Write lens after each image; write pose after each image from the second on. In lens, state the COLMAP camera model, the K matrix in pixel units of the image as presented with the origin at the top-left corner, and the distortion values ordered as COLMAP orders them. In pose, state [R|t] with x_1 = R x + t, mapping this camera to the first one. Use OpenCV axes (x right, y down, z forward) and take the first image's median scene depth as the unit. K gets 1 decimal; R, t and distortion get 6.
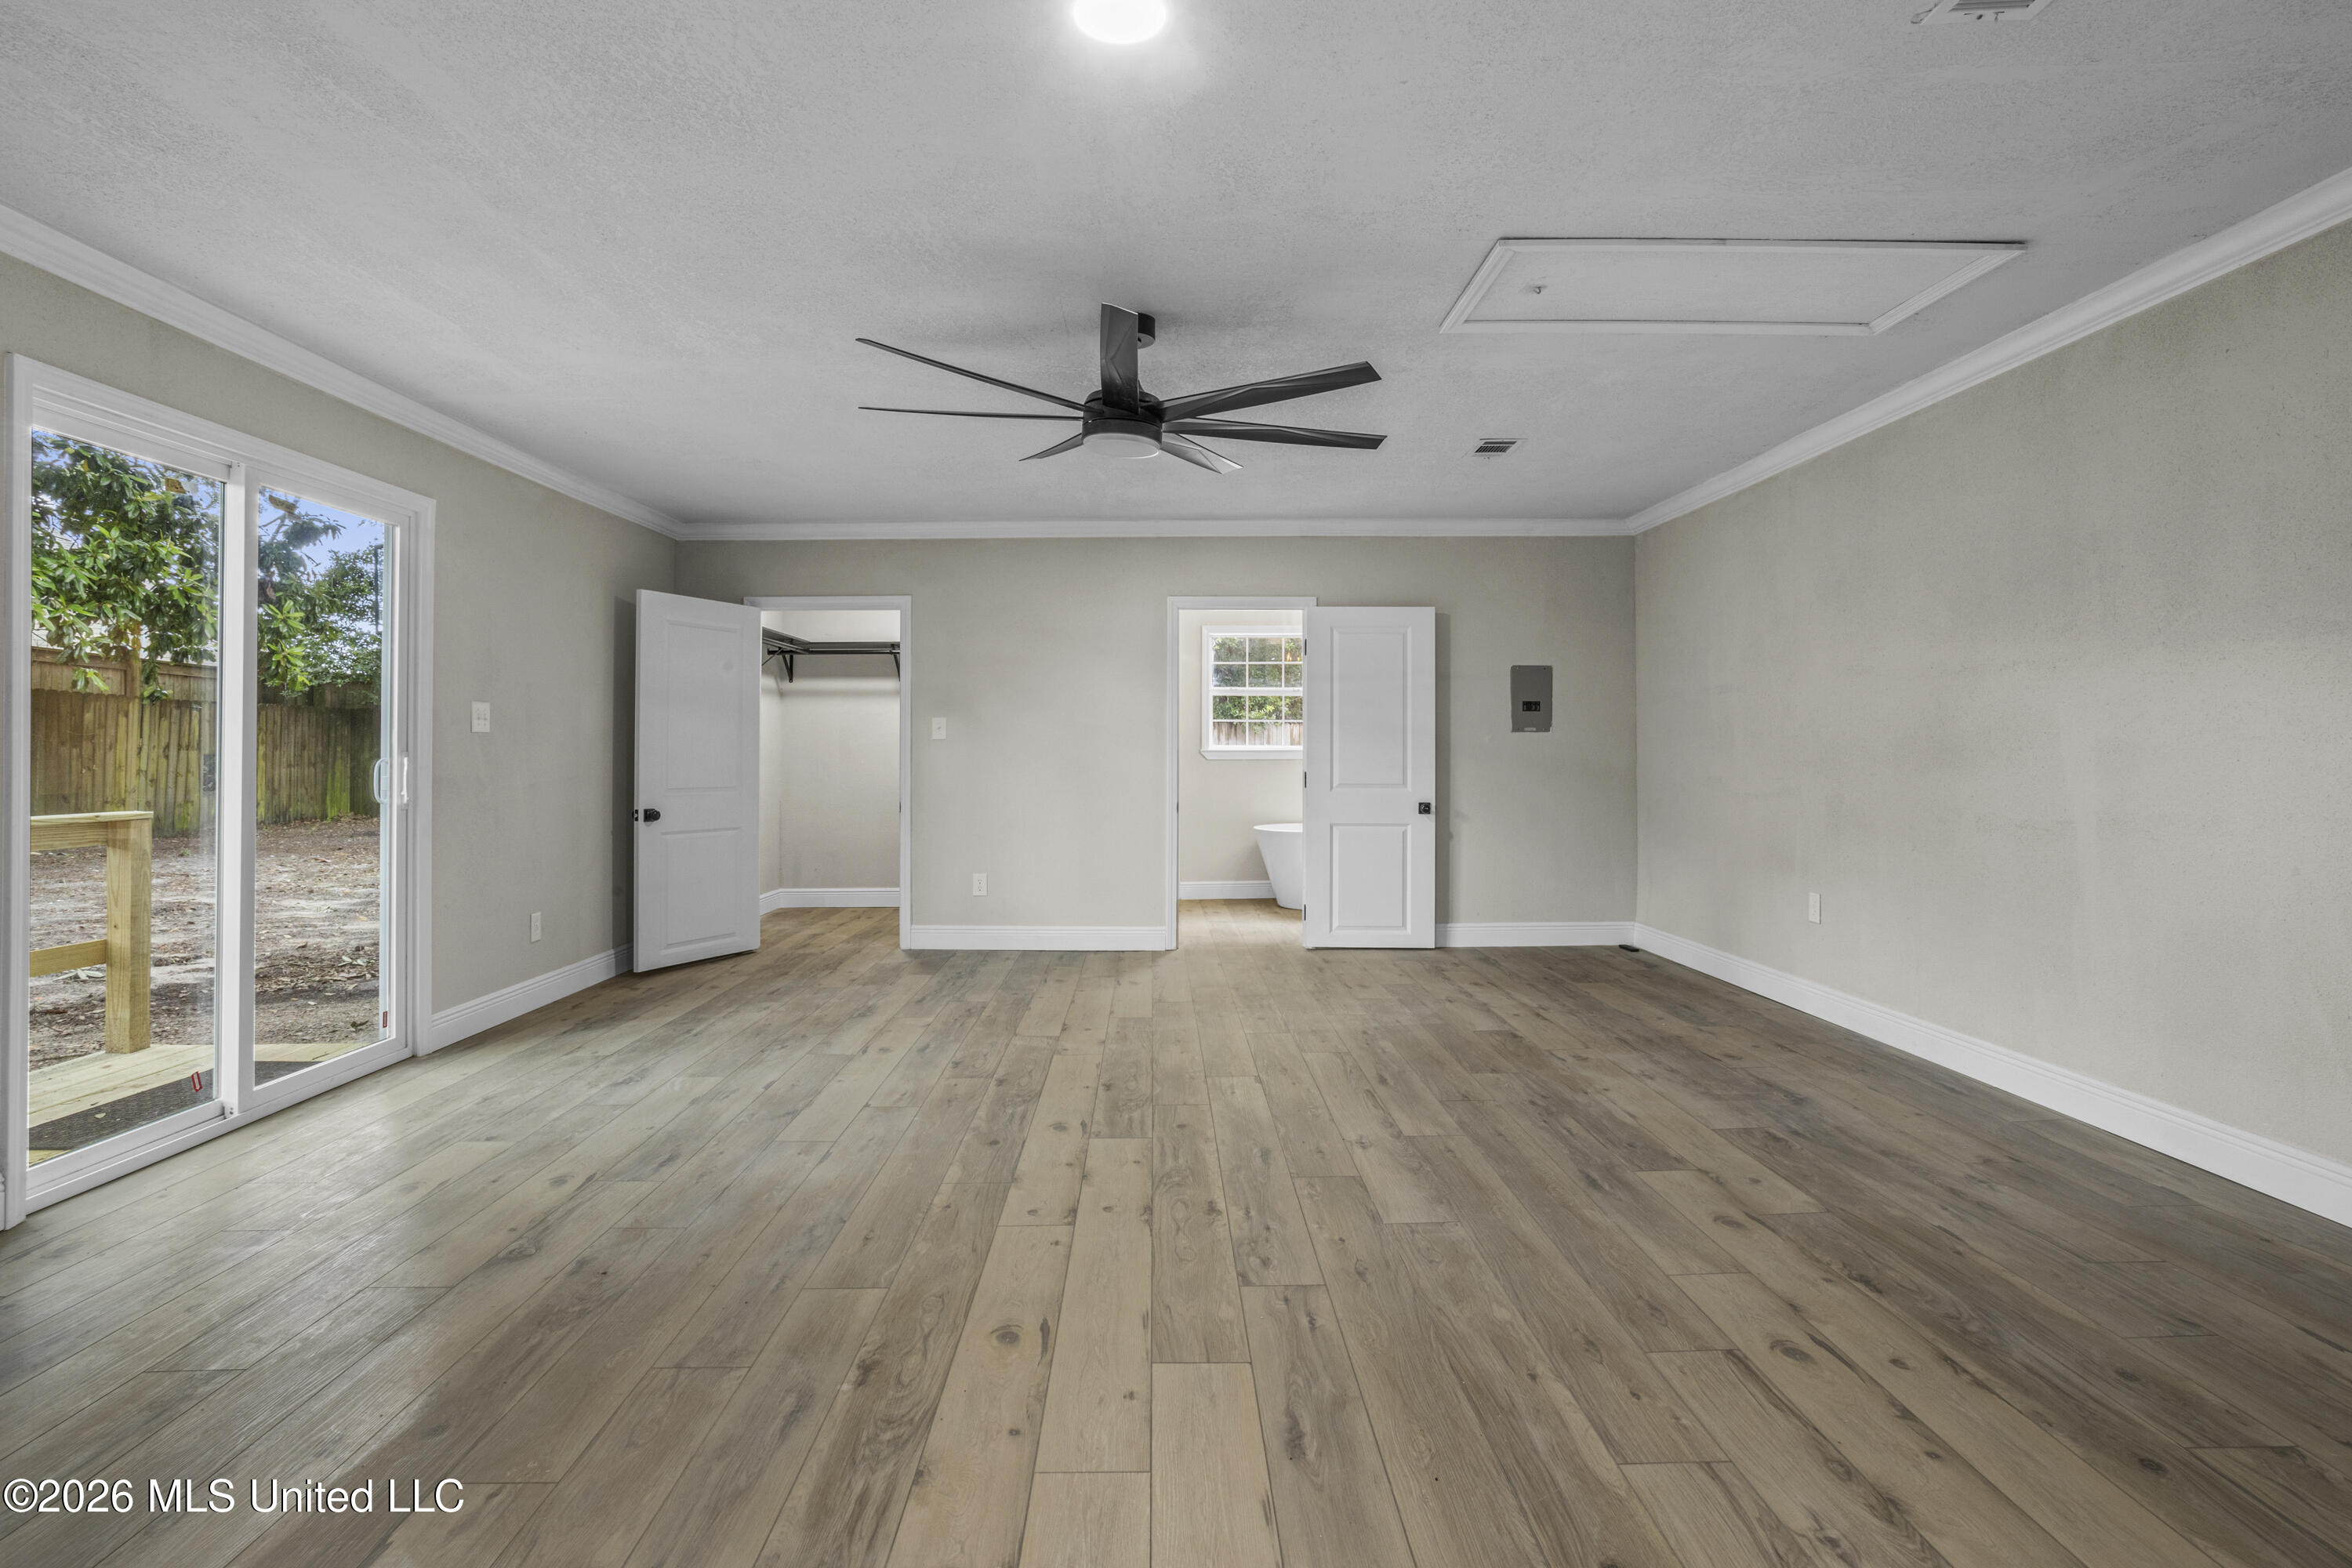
lens RADIAL K [[1138.5, 0, 1173.8], [0, 1138.5, 764.2], [0, 0, 1]] dist [-0.039685, 0.018639]
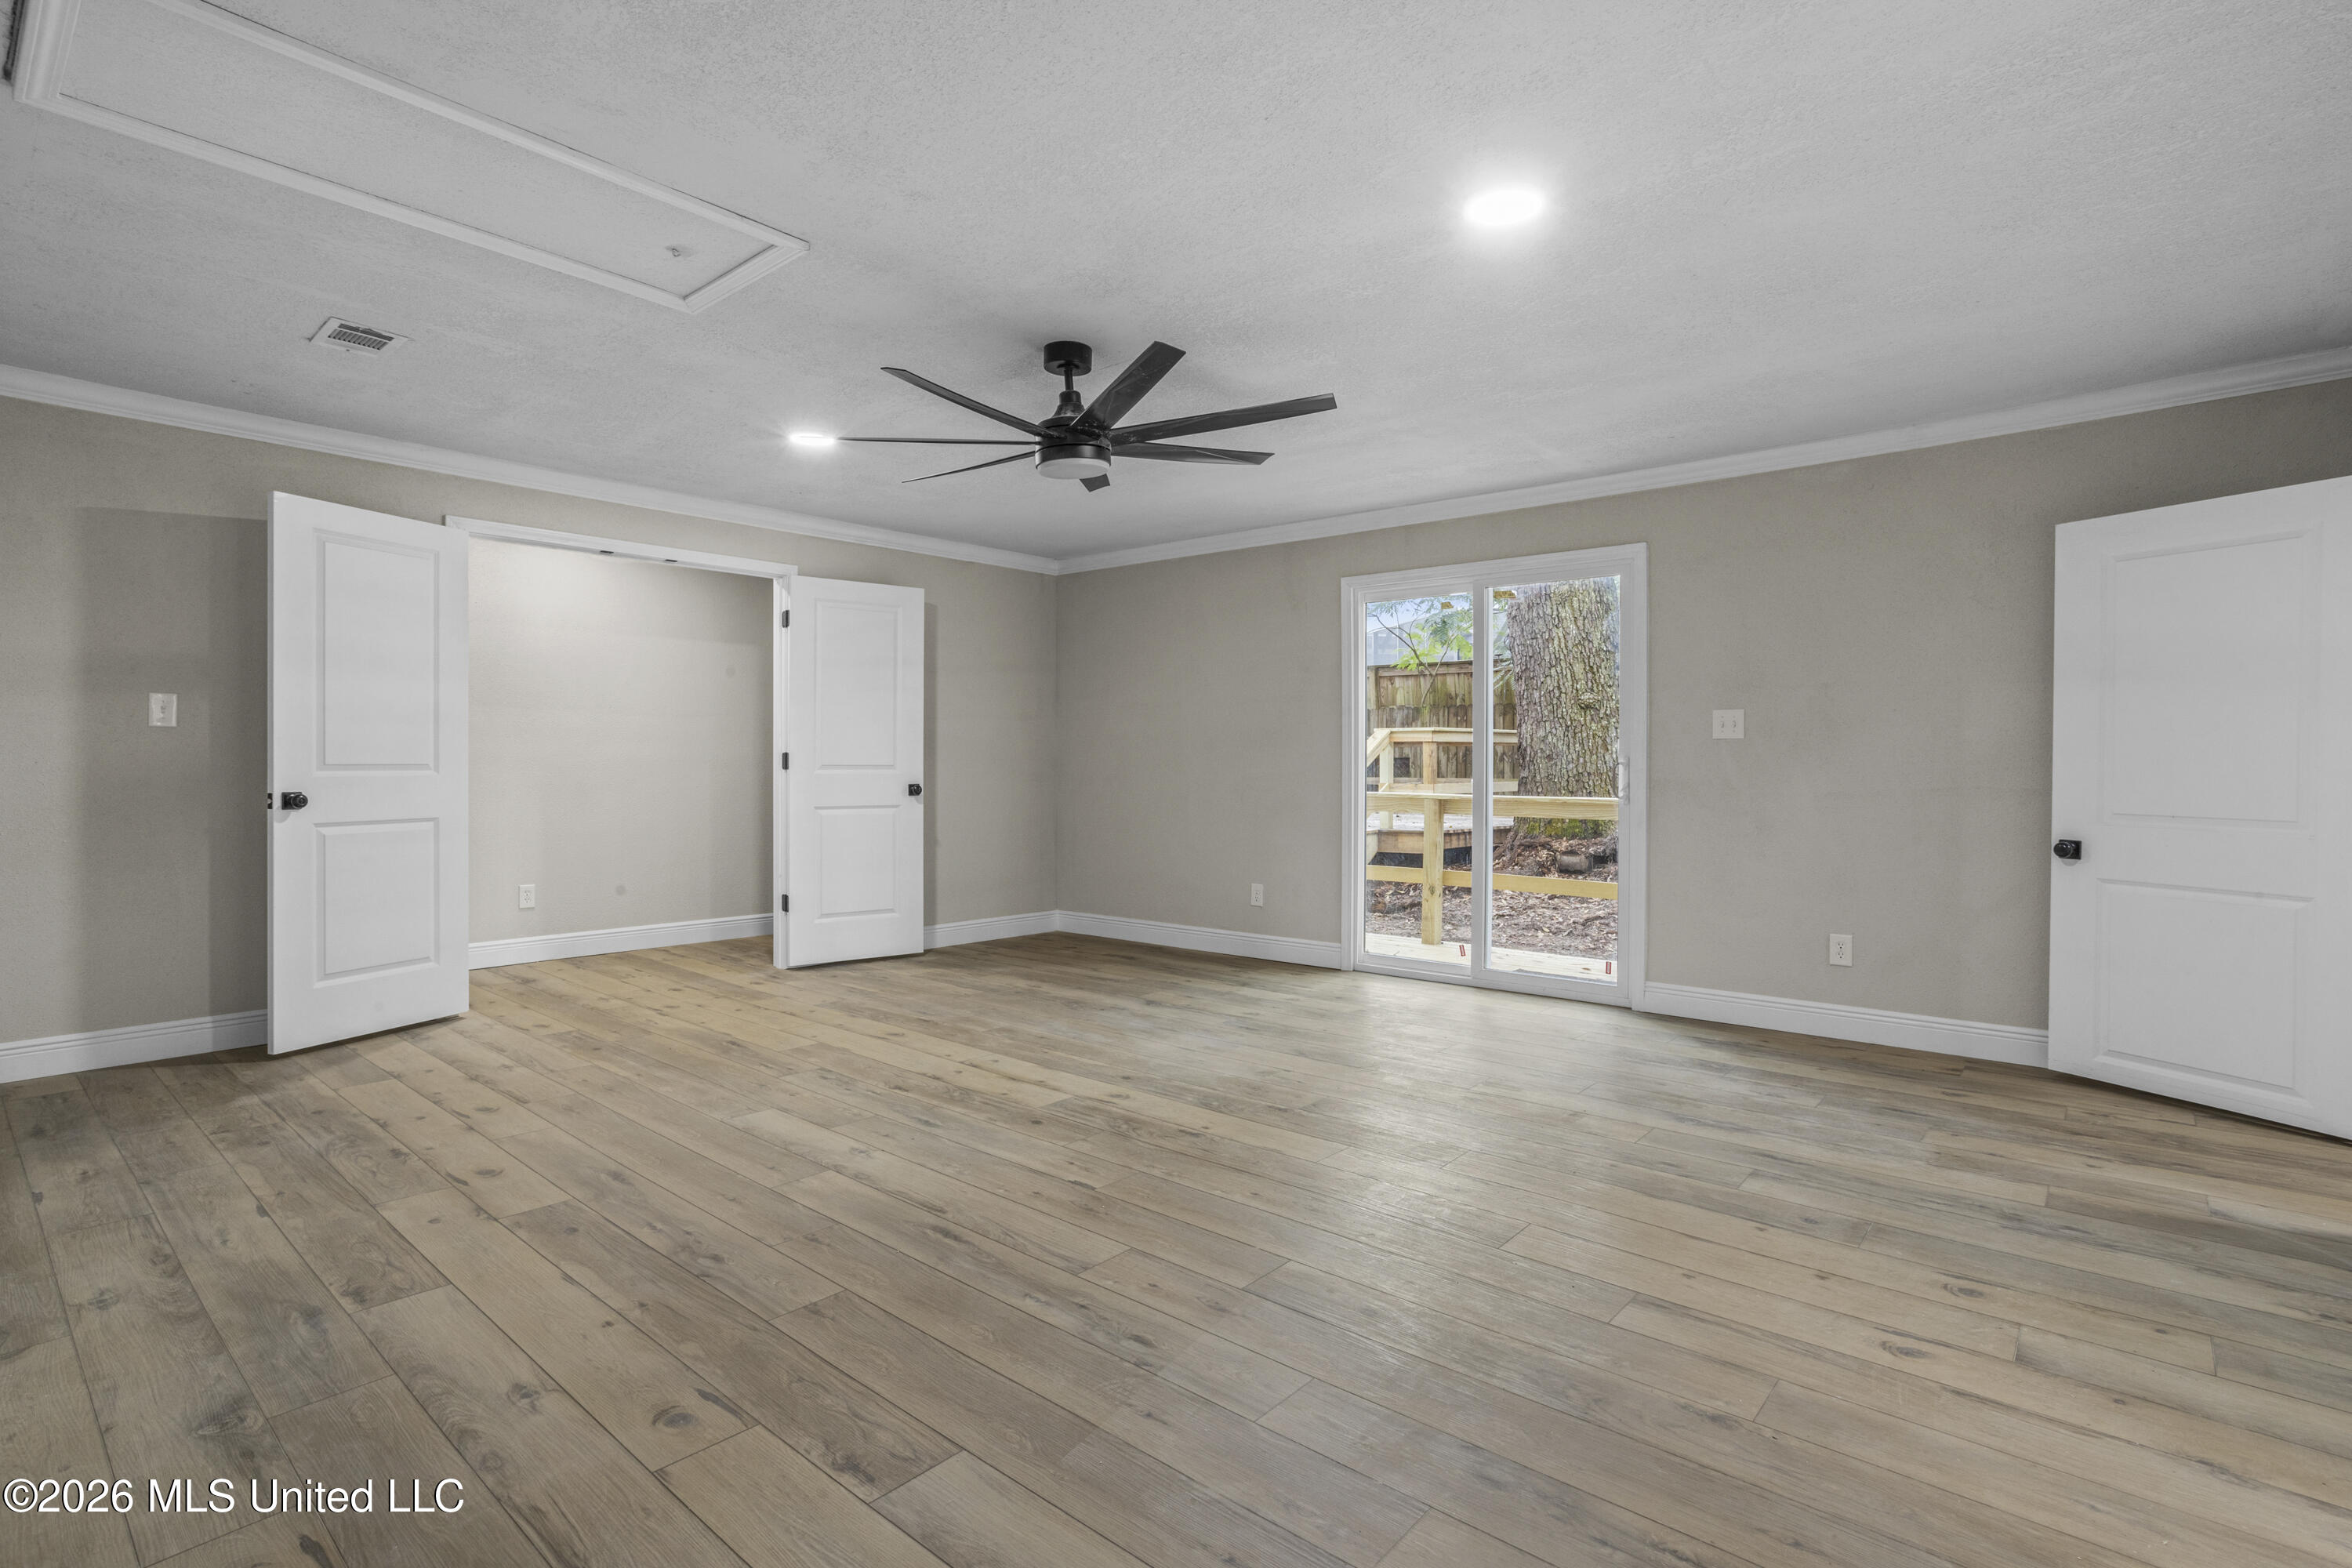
lens RADIAL K [[1138.5, 0, 1168.9], [0, 1138.5, 772.8], [0, 0, 1]] dist [-0.039685, 0.018639]
pose [[-0.670270, 0.006747, -0.742087, 0.787502], [-0.008498, 0.999823, 0.016765, -0.014832], [0.742069, 0.017543, -0.670094, 2.040591]]
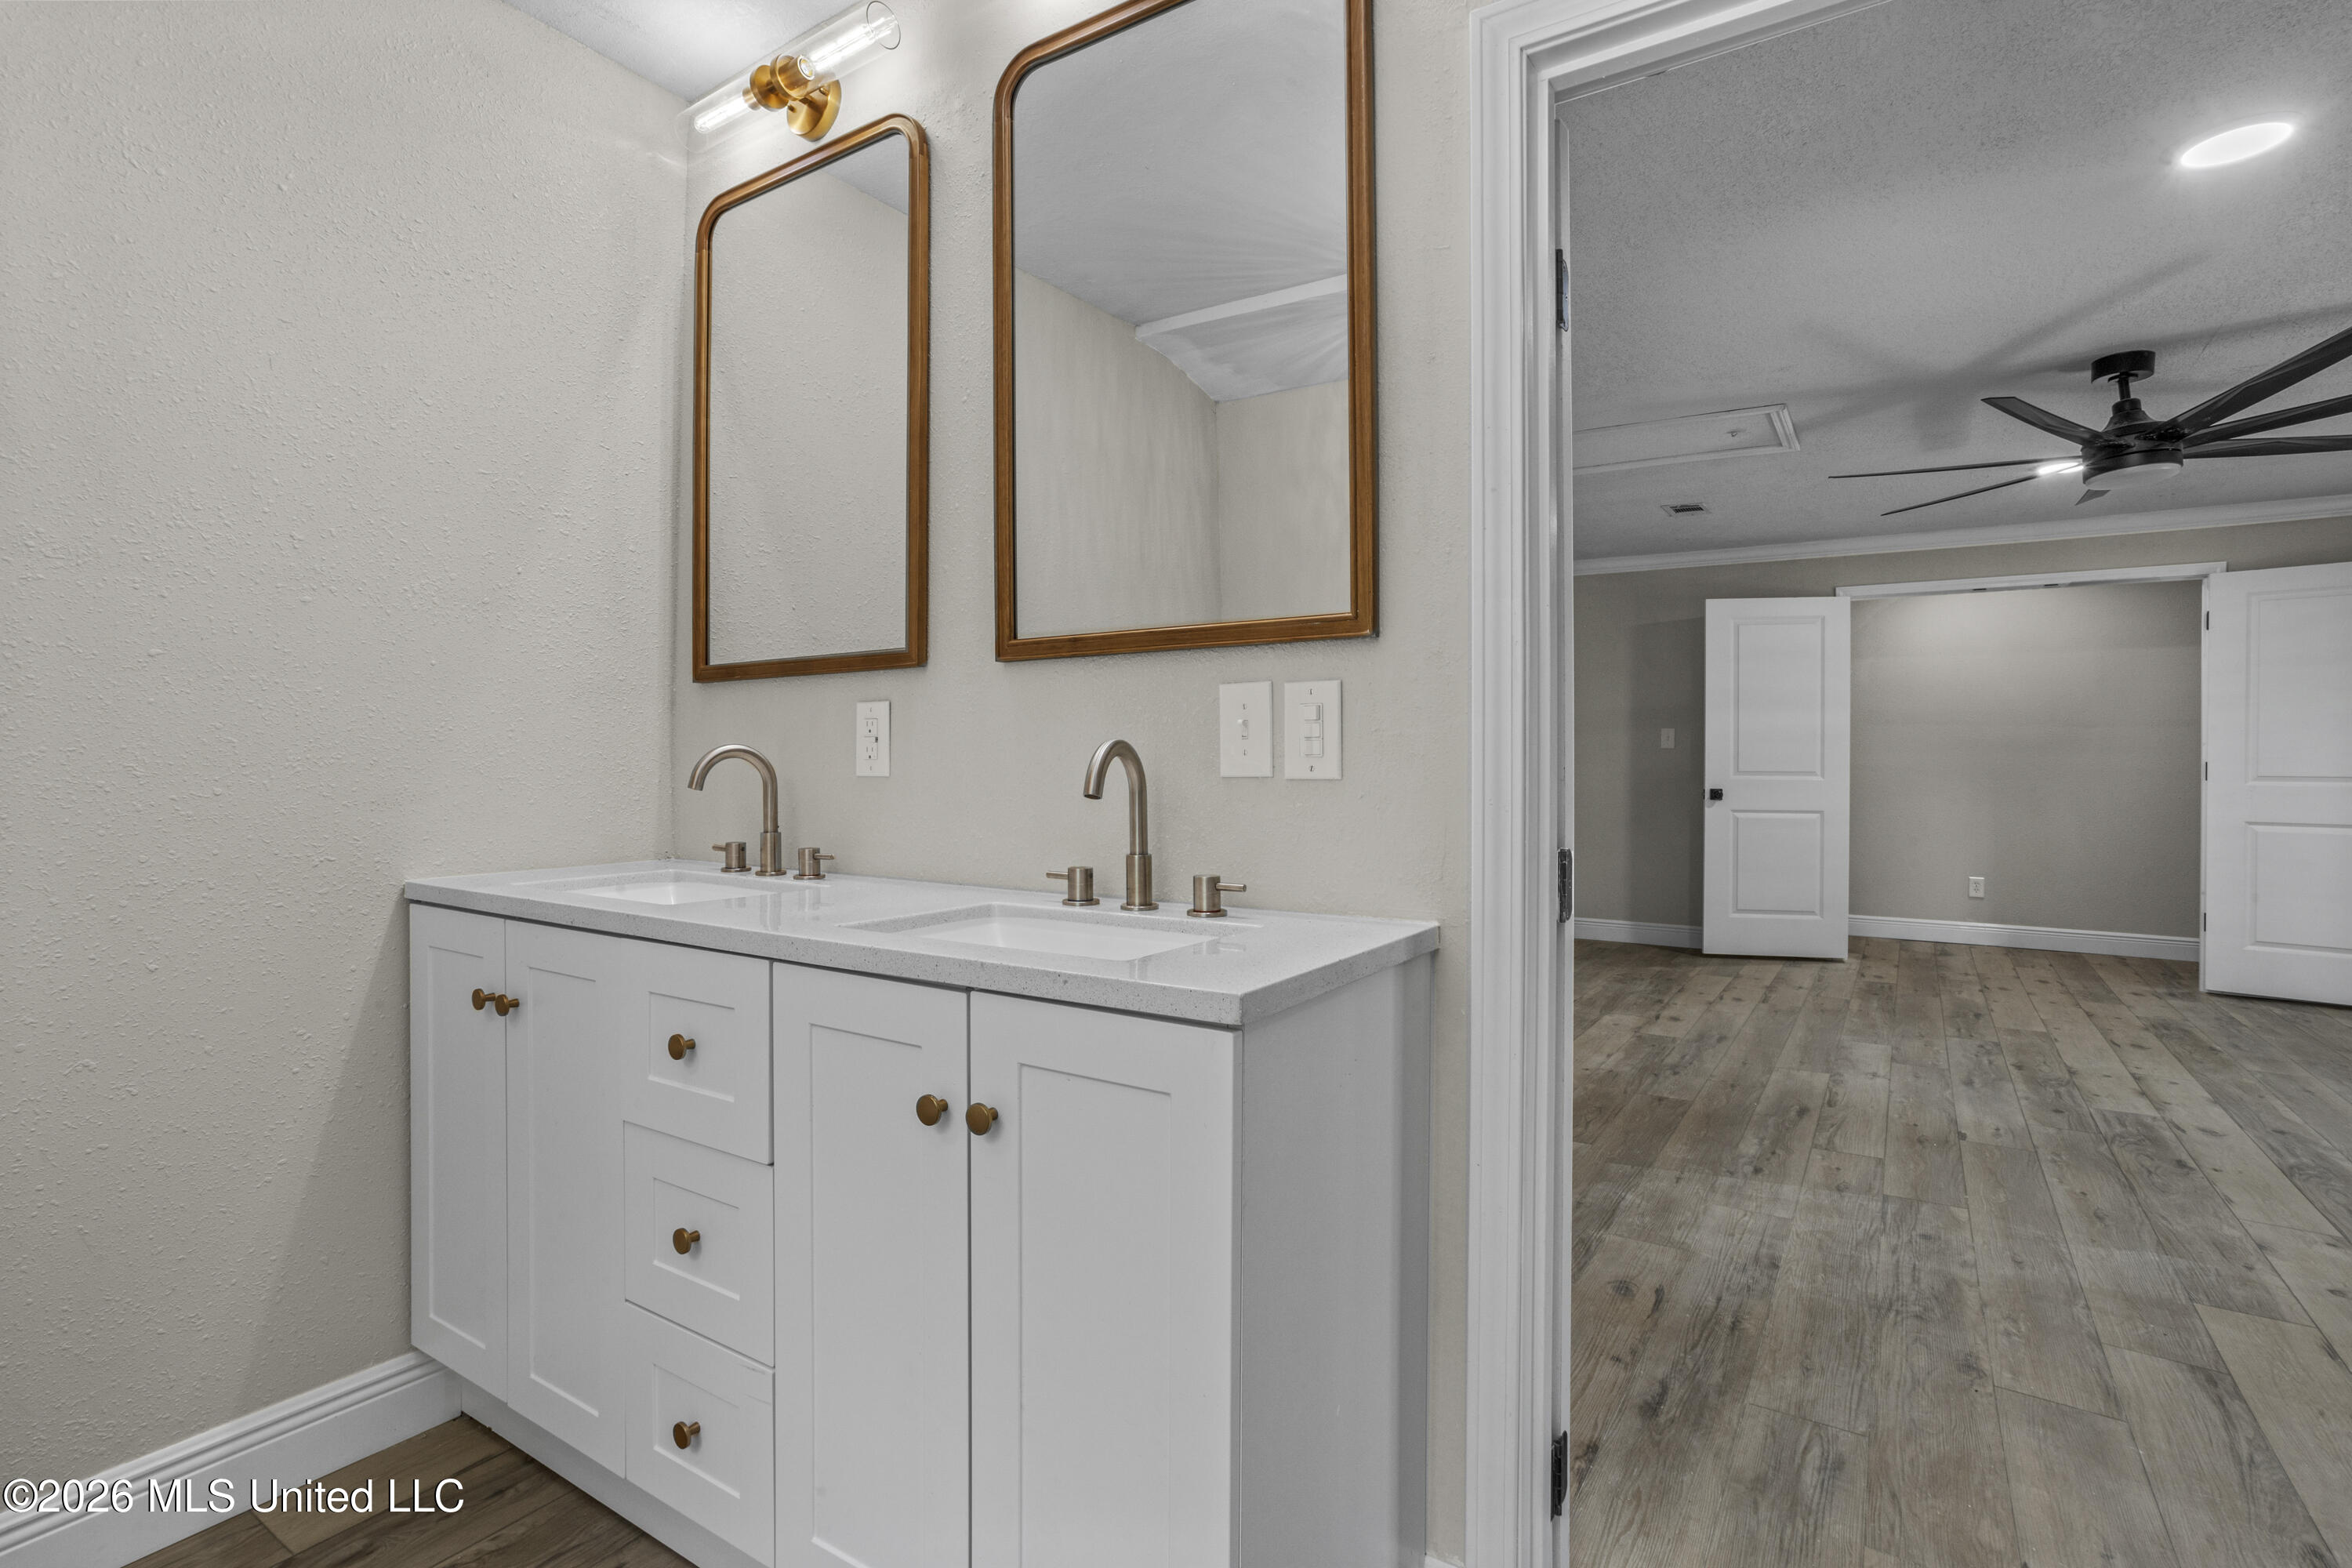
lens RADIAL K [[1138.5, 0, 1164.1], [0, 1138.5, 774.4], [0, 0, 1]] dist [-0.039685, 0.018639]
pose [[-0.818538, -0.007430, 0.574404, 0.093818], [0.000146, 0.999914, 0.013142, -0.016039], [-0.574452, 0.010841, -0.818466, 2.729893]]
